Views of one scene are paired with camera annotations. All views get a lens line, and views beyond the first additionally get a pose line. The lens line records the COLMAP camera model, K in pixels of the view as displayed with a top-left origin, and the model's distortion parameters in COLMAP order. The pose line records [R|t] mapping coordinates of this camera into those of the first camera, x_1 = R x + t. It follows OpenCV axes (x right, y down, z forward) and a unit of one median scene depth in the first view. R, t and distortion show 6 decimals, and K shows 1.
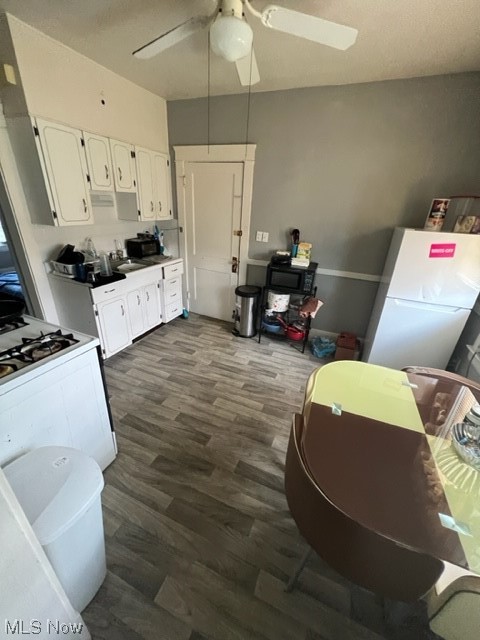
lens RADIAL K [[258.6, 0, 241.3], [0, 258.6, 320.5], [0, 0, 1]] dist [-0.006880, 0.001199]
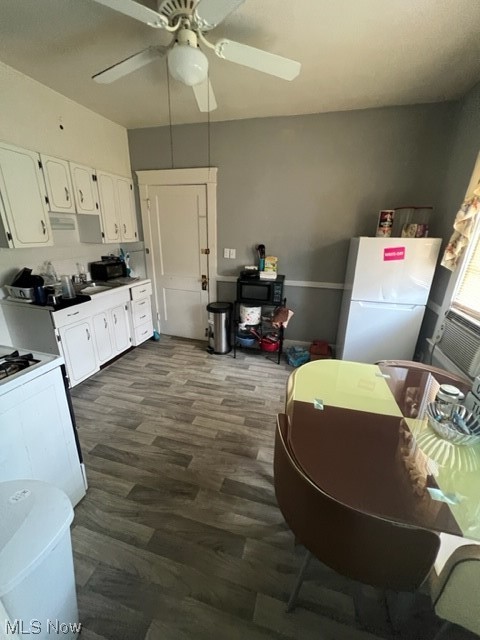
lens RADIAL K [[258.6, 0, 242.2], [0, 258.6, 320.2], [0, 0, 1]] dist [-0.006880, 0.001199]
pose [[0.990866, -0.071394, 0.114405, -0.009965], [0.081581, 0.992864, -0.086983, 0.052267], [-0.107378, 0.095521, 0.989619, 0.005483]]
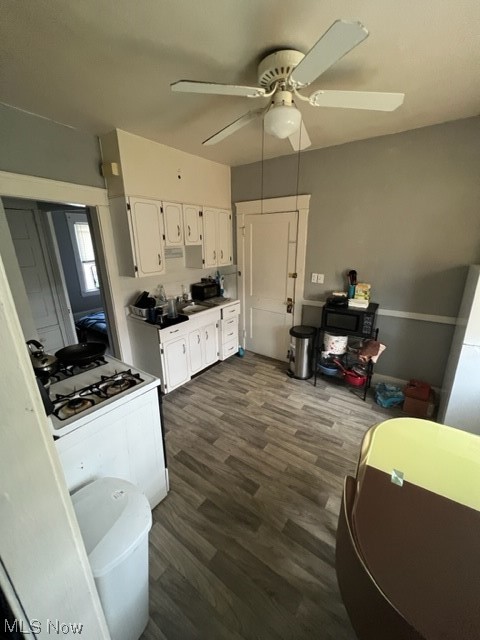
lens RADIAL K [[258.6, 0, 240.1], [0, 258.6, 319.5], [0, 0, 1]] dist [-0.006880, 0.001199]
pose [[0.973526, 0.003473, -0.228551, 0.029396], [-0.034616, 0.990592, -0.132397, -0.035838], [0.225941, 0.136804, 0.964487, -0.026690]]
